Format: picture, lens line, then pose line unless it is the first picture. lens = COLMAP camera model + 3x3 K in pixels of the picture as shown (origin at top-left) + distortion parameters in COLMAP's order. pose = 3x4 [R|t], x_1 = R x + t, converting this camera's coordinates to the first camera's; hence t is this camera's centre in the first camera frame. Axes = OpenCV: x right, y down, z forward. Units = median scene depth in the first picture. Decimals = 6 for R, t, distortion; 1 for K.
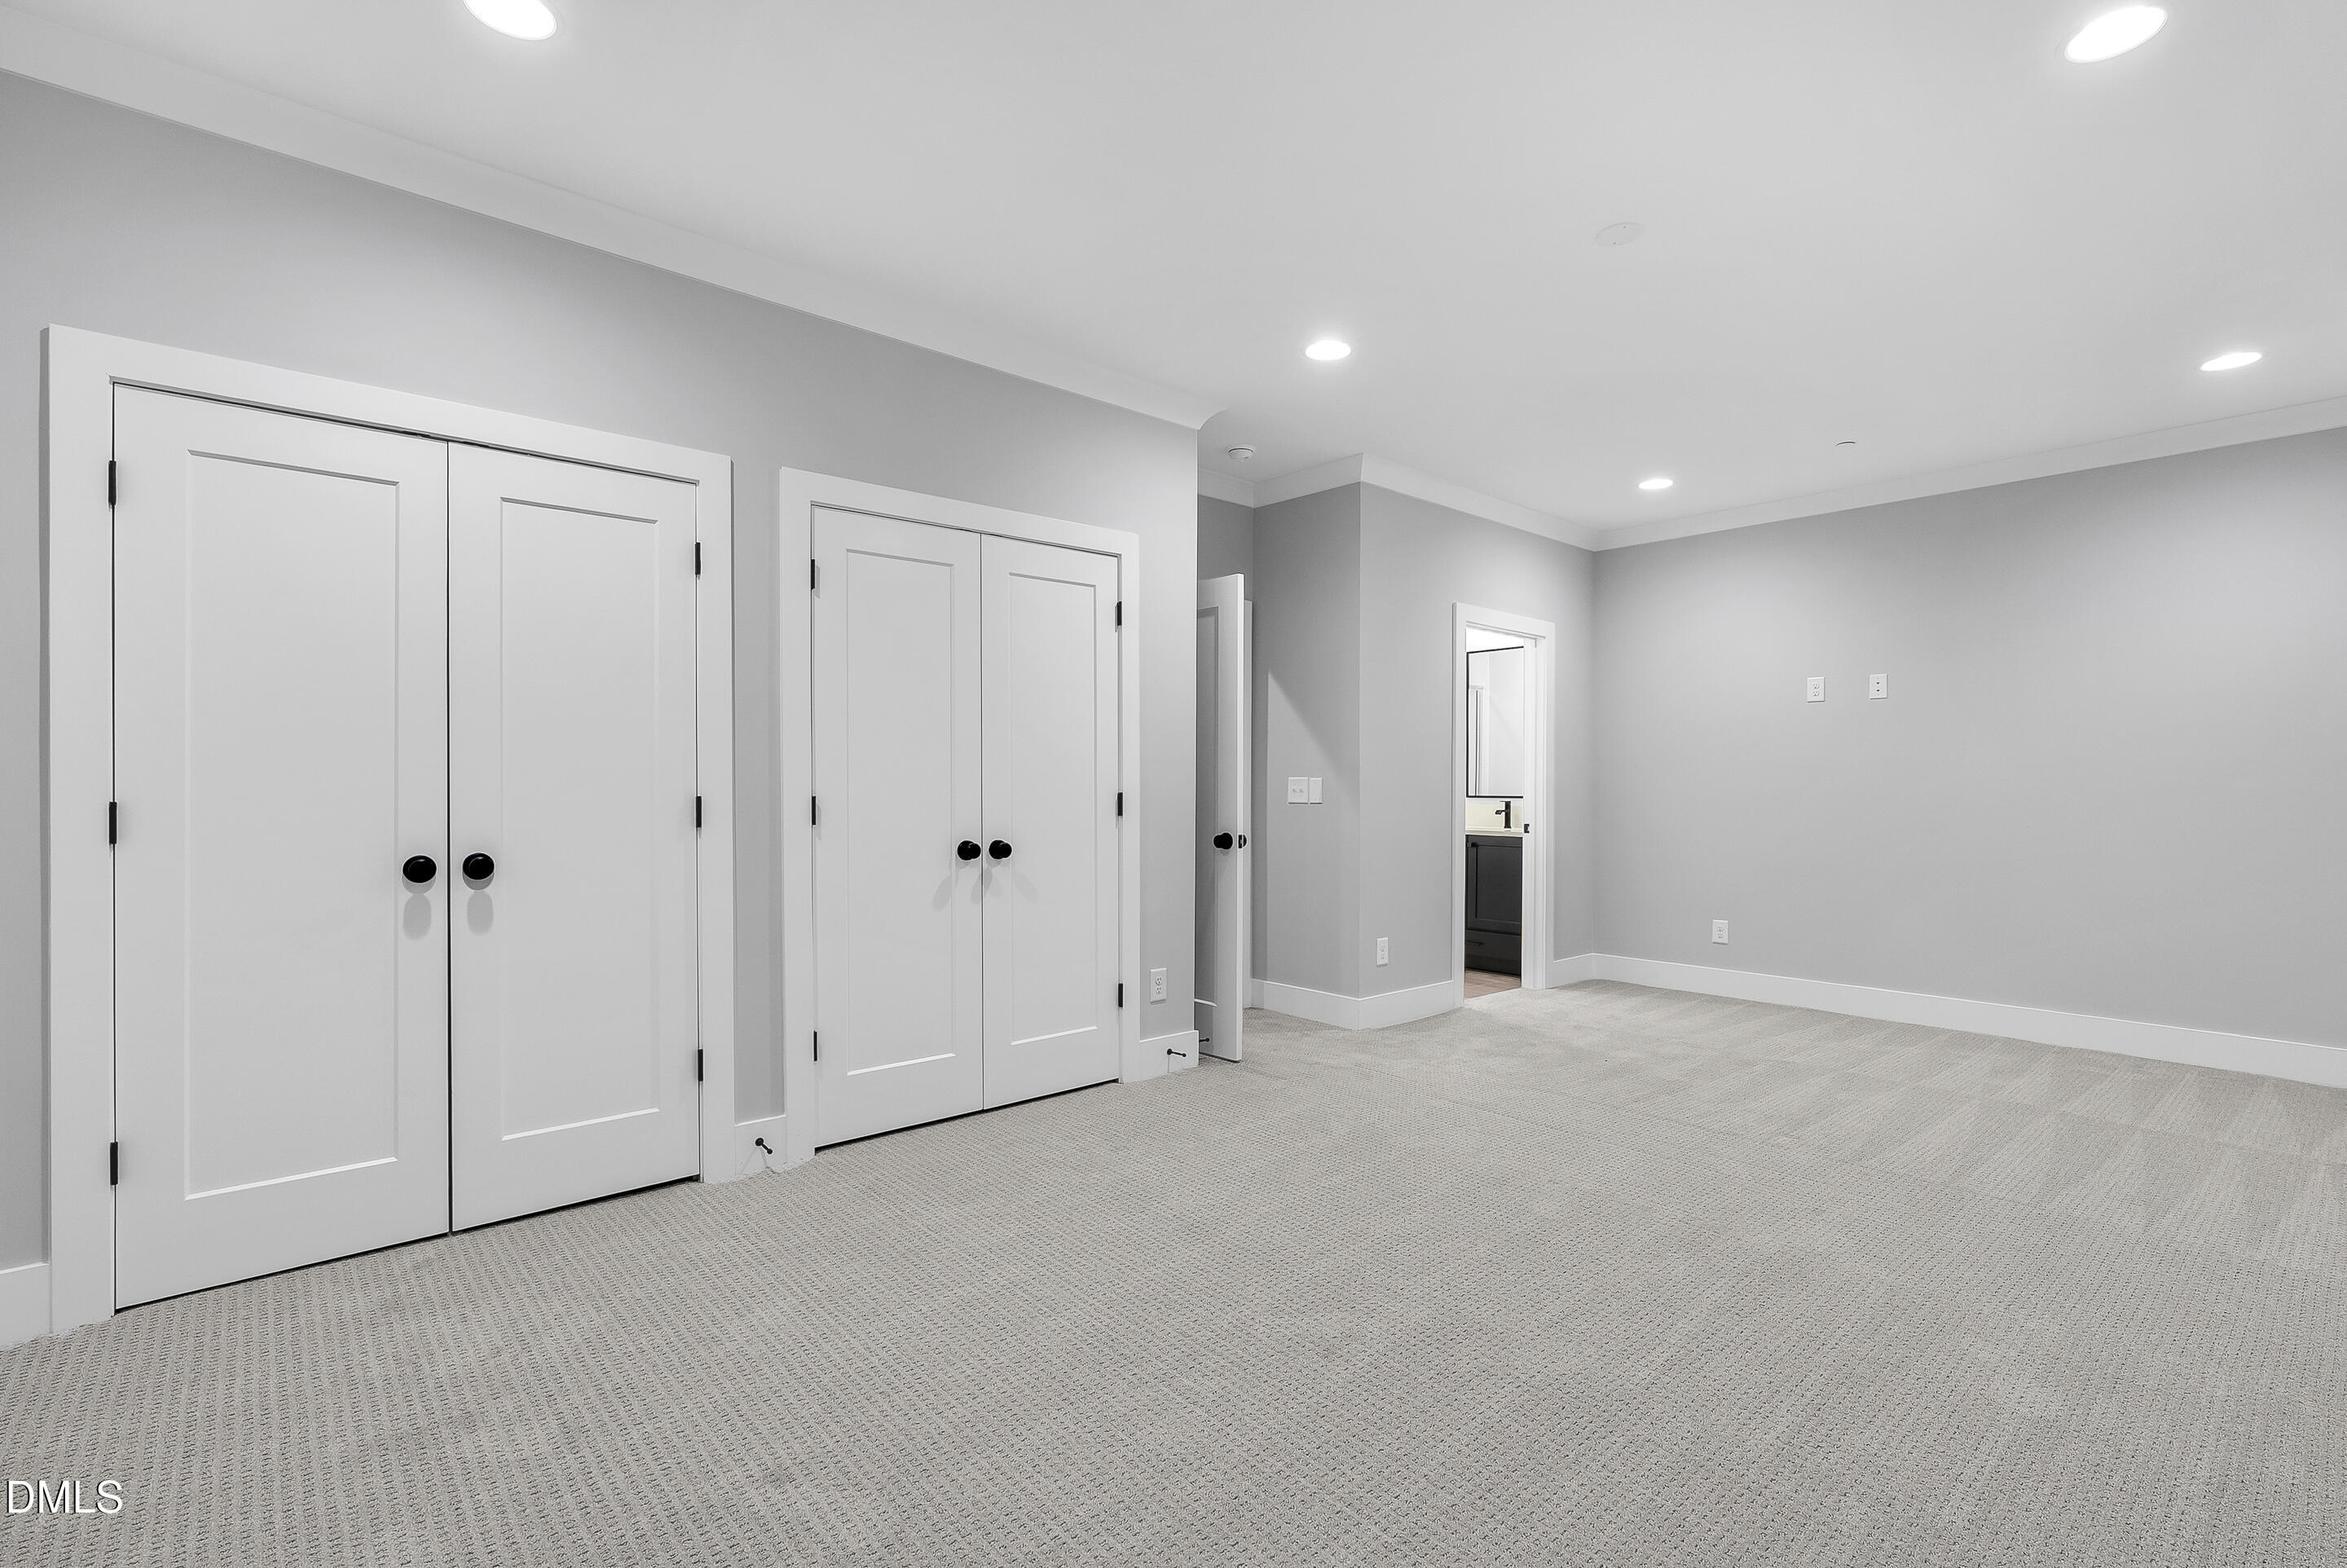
lens RADIAL K [[1074.4, 0, 1181.6], [0, 1074.4, 794.3], [0, 0, 1]] dist [-0.002835, -0.000392]
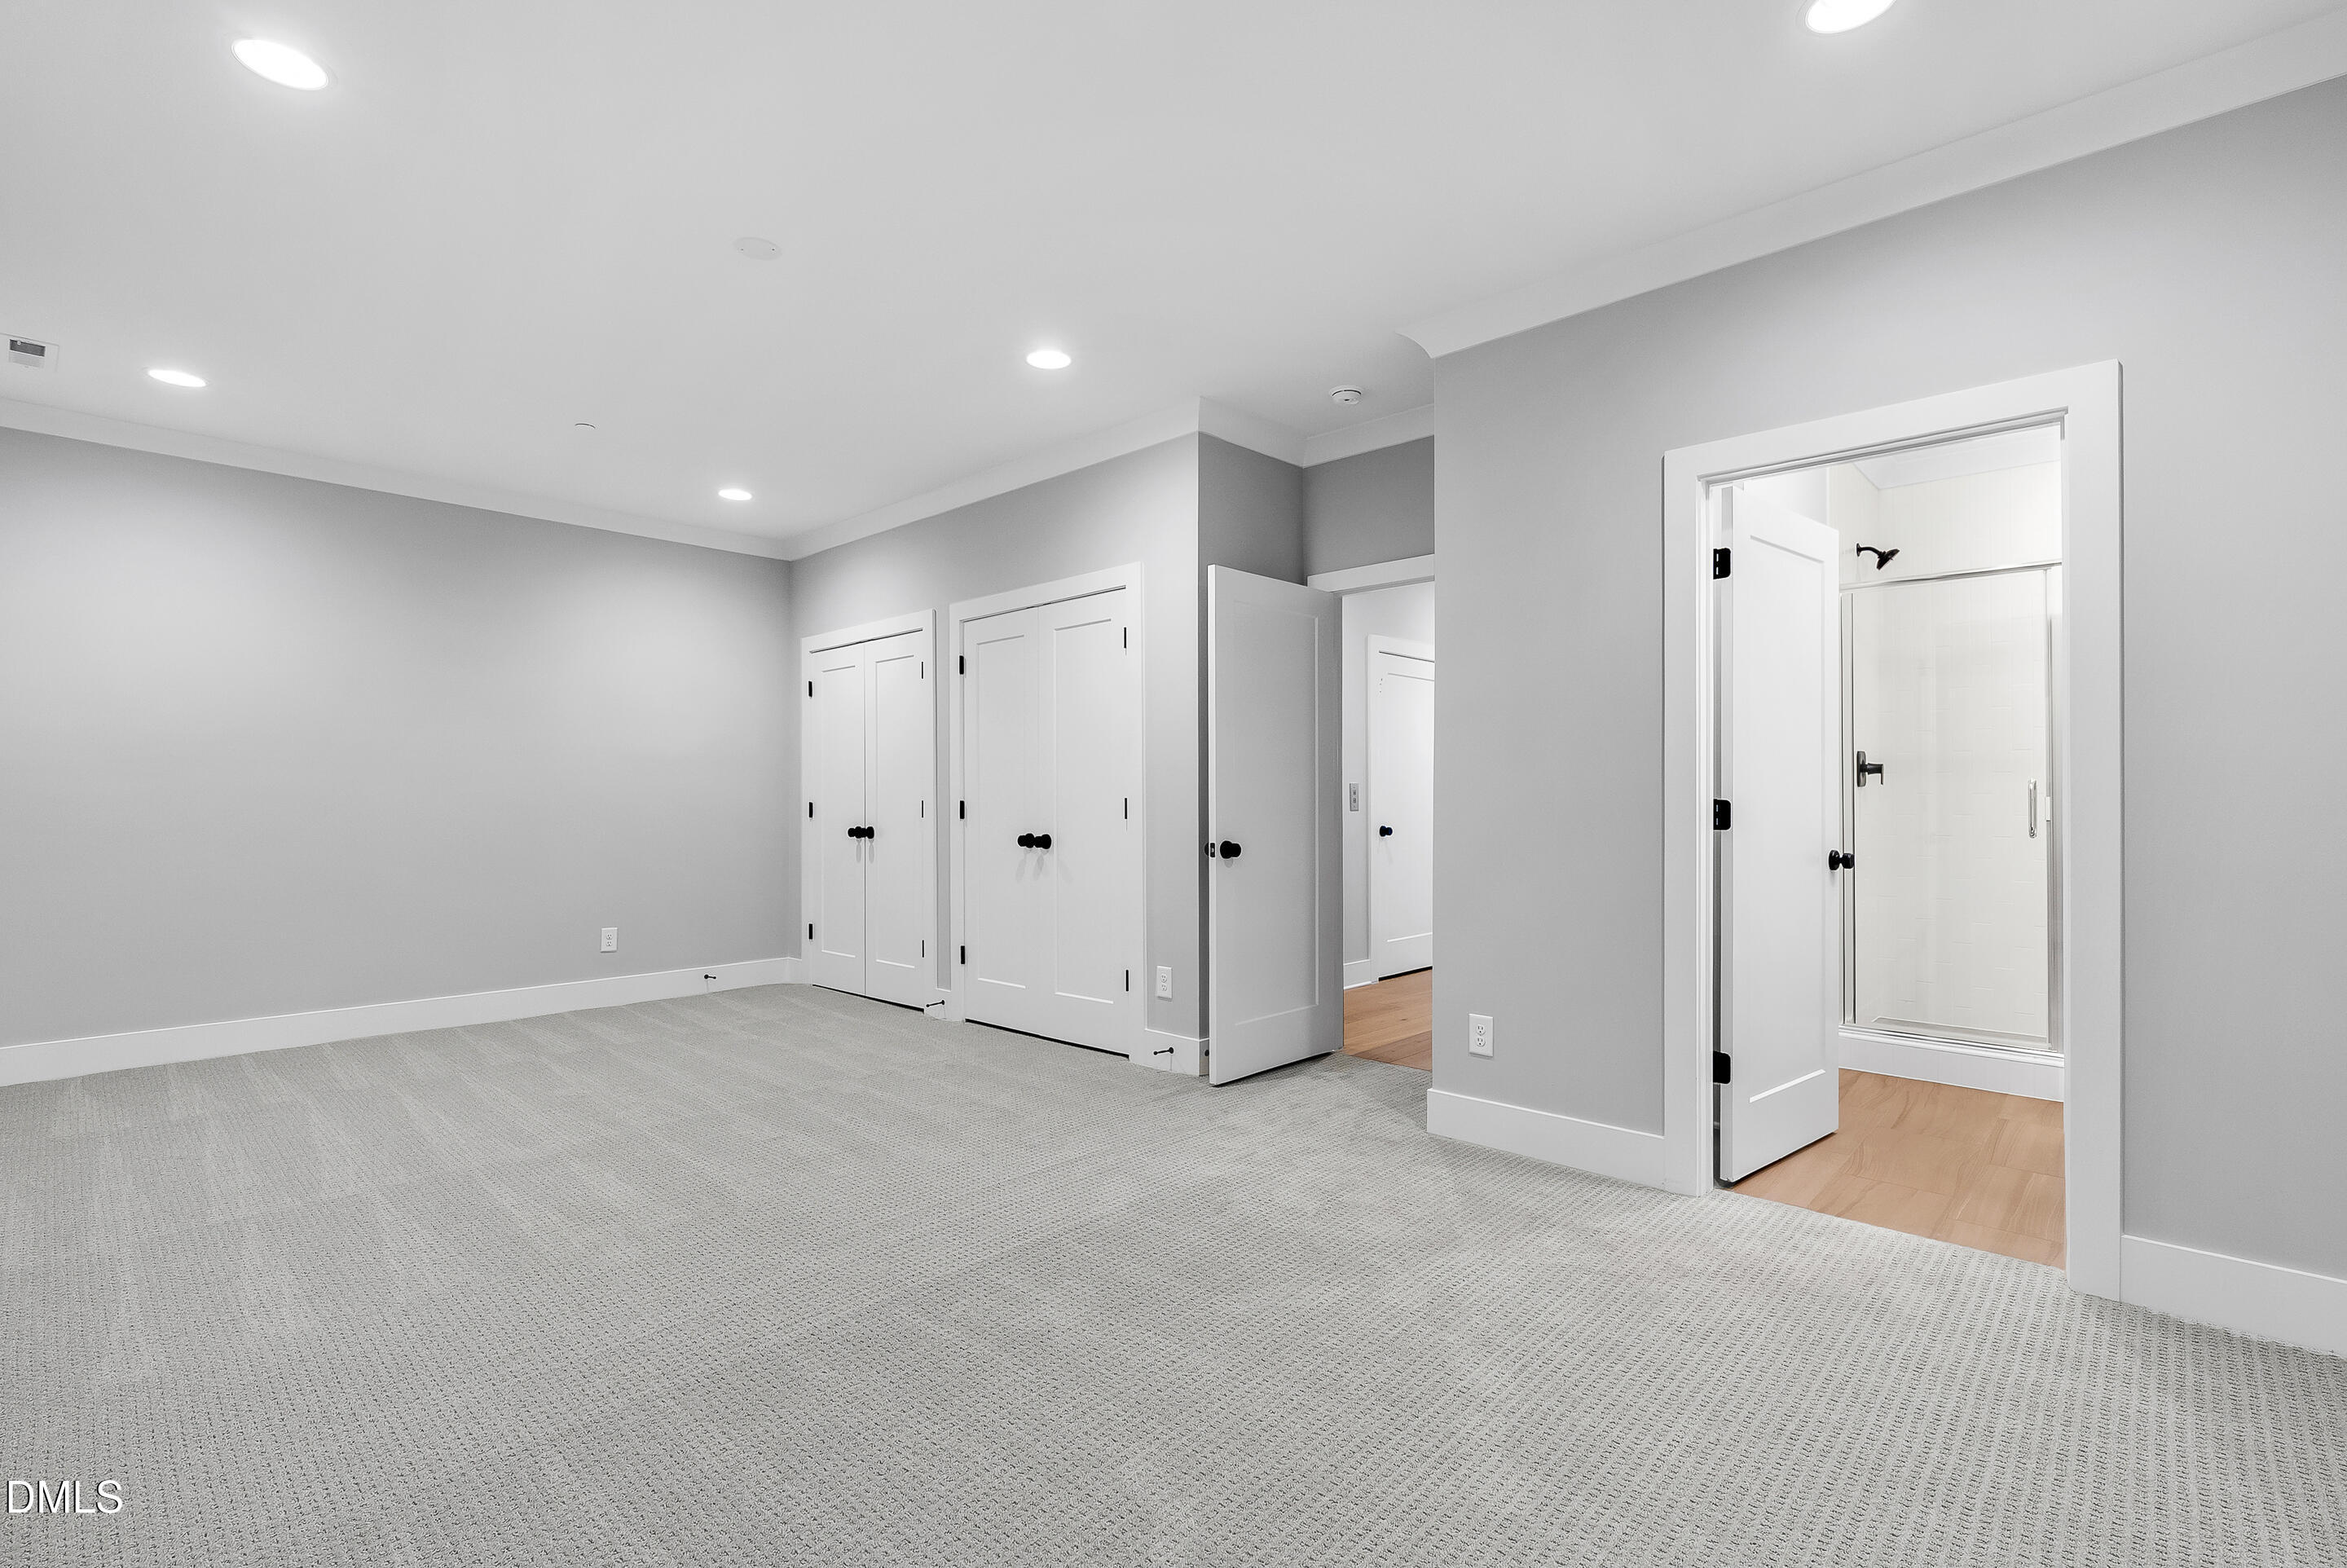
lens RADIAL K [[1074.4, 0, 1181.6], [0, 1074.4, 794.3], [0, 0, 1]] dist [-0.002835, -0.000392]
pose [[0.100372, 0.000847, -0.994950, 1.154082], [0.002341, 0.999997, 0.001088, -0.007878], [0.994947, -0.002438, 0.100370, 1.028192]]
